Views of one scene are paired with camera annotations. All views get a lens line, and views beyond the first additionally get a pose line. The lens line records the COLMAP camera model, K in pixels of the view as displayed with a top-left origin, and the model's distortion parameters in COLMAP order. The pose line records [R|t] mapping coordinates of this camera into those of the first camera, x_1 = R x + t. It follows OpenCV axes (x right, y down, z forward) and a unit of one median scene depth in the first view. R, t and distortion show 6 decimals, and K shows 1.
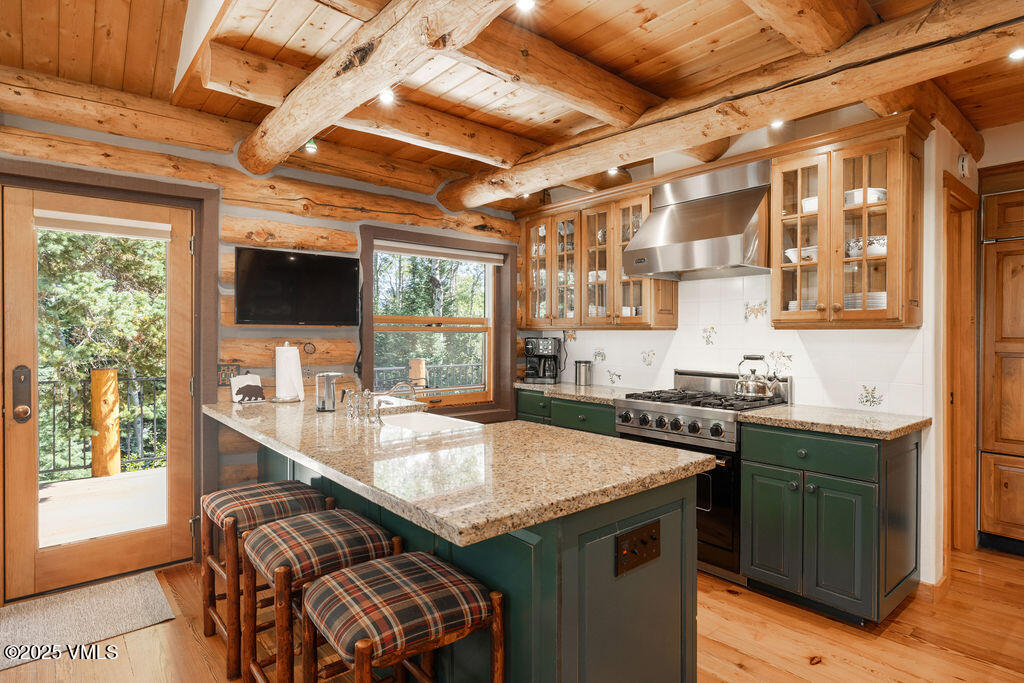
lens RADIAL K [[572.3, 0, 512.0], [0, 572.3, 341.5], [0, 0, 1]] dist [0.000922, -0.000031]
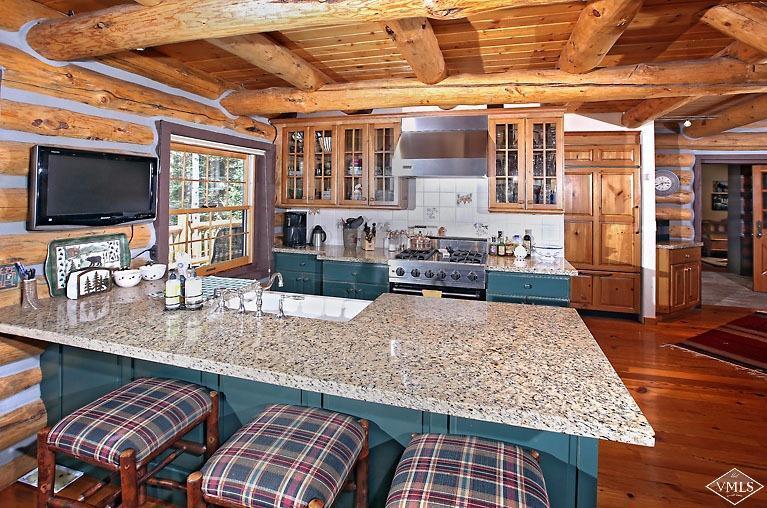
lens RADIAL K [[377.3, 0, 380.9], [0, 377.3, 254.5], [0, 0, 1]] dist [-0.036492, 0.001823]
pose [[0.859187, -0.065281, 0.507480, -0.271021], [-0.012115, 0.988954, 0.147727, -0.058390], [-0.511518, -0.133073, 0.848906, 0.135278]]
